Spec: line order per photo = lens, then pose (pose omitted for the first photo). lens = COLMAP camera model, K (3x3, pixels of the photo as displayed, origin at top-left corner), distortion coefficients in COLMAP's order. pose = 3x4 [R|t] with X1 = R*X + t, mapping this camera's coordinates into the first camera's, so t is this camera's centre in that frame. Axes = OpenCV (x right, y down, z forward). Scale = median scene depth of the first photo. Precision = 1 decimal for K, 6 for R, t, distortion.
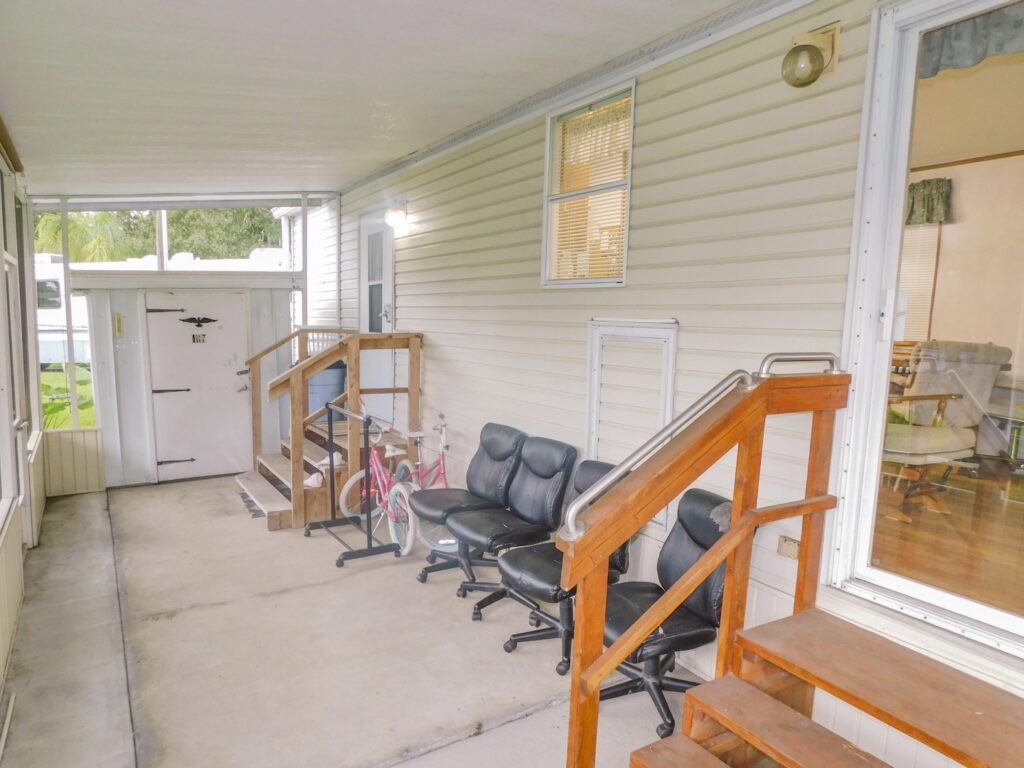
lens RADIAL K [[680.9, 0, 510.6], [0, 680.9, 389.1], [0, 0, 1]] dist [-0.069439, 0.060093]
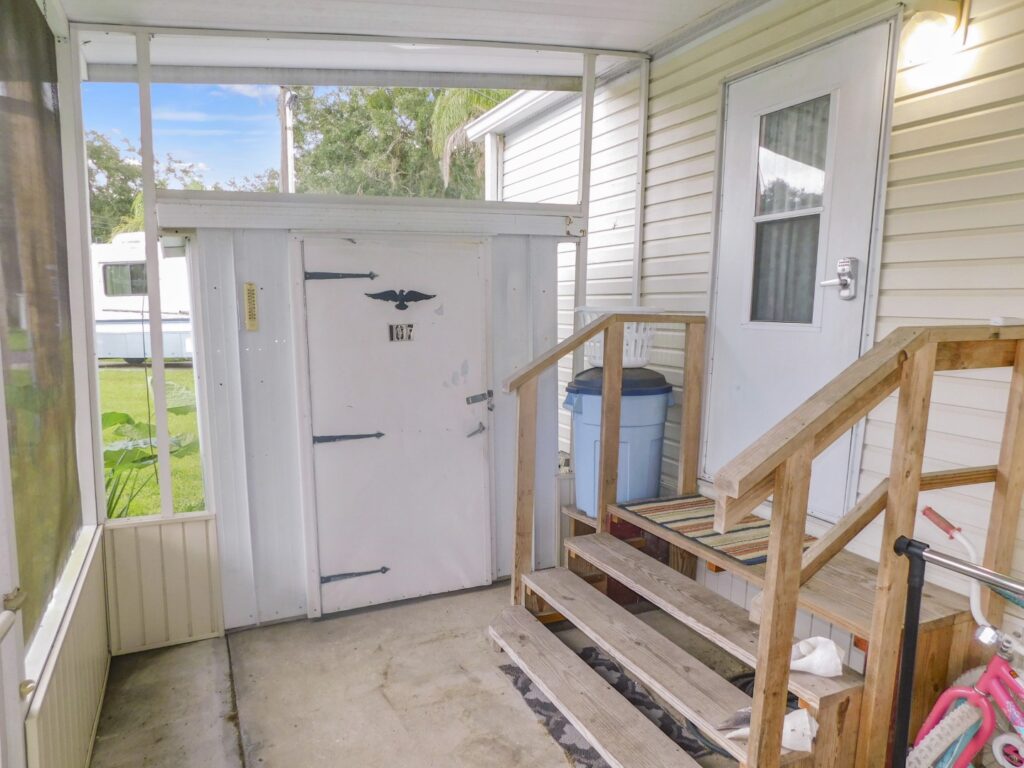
lens RADIAL K [[680.9, 0, 514.3], [0, 680.9, 387.6], [0, 0, 1]] dist [-0.069439, 0.060093]
pose [[0.993807, 0.010137, -0.110653, -0.331135], [-0.008539, 0.999852, 0.014911, -0.043689], [0.110788, -0.013873, 0.993747, 0.519708]]
